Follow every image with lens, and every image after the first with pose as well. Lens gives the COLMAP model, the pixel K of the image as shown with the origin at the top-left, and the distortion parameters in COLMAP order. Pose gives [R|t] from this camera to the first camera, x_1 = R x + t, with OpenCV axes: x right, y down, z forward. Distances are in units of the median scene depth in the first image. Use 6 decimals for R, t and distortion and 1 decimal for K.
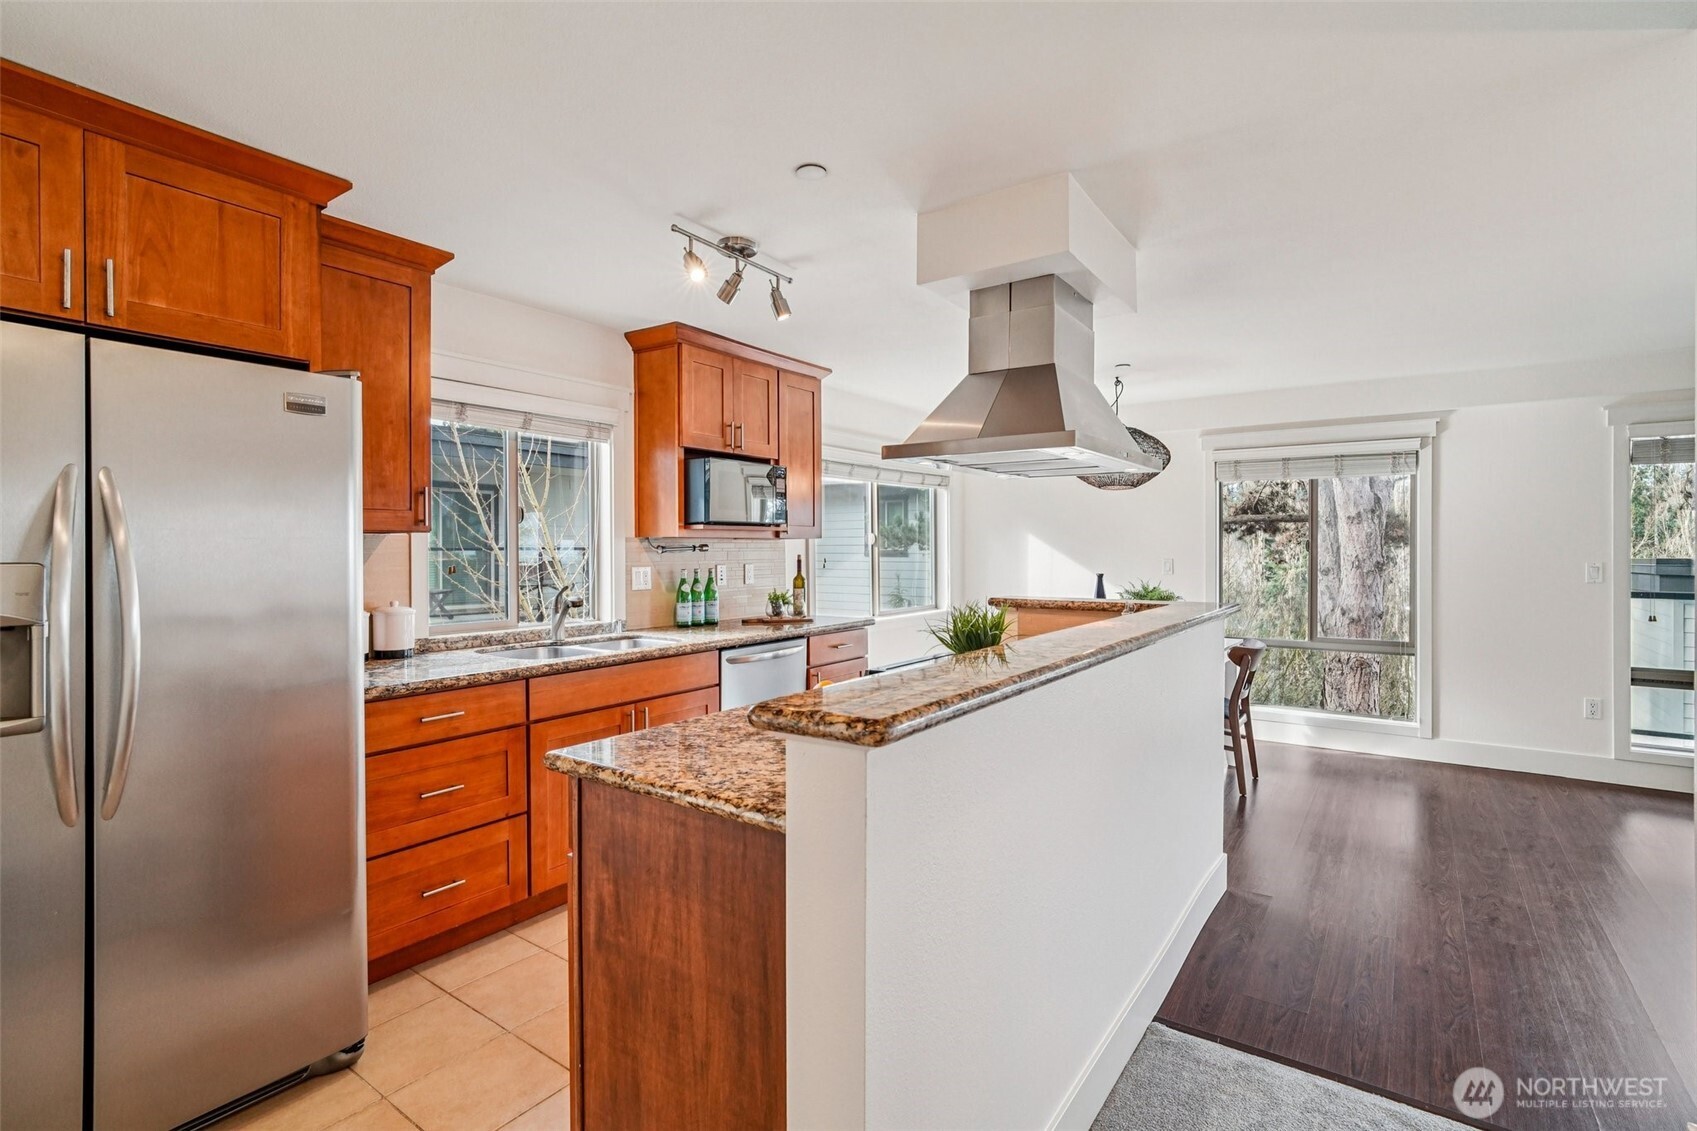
lens RADIAL K [[812.5, 0, 854.9], [0, 812.5, 551.9], [0, 0, 1]] dist [0.001604, -0.000375]
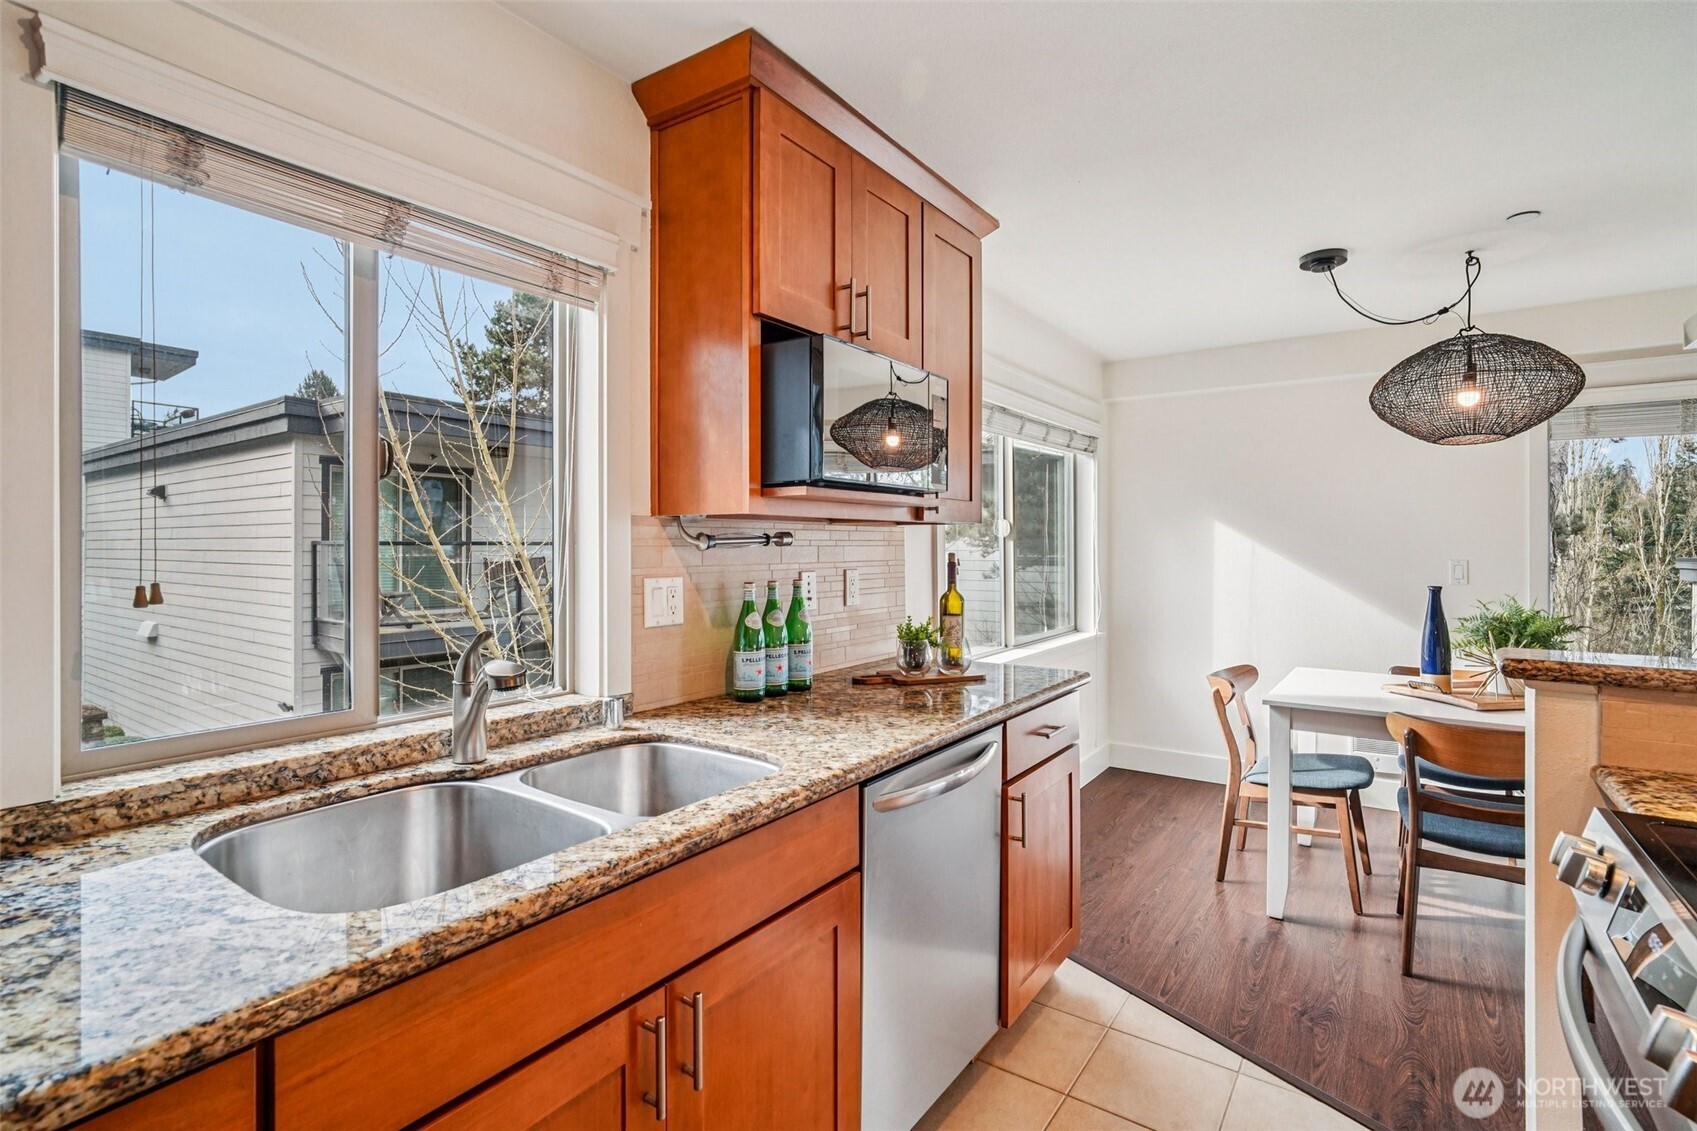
lens RADIAL K [[798.3, 0, 849.8], [0, 798.3, 547.0], [0, 0, 1]] dist [-0.000778, 0.000017]
pose [[0.999966, 0.003877, 0.007269, -0.155354], [-0.003862, 0.999991, -0.001997, 0.000832], [-0.007277, 0.001969, 0.999972, 0.523265]]
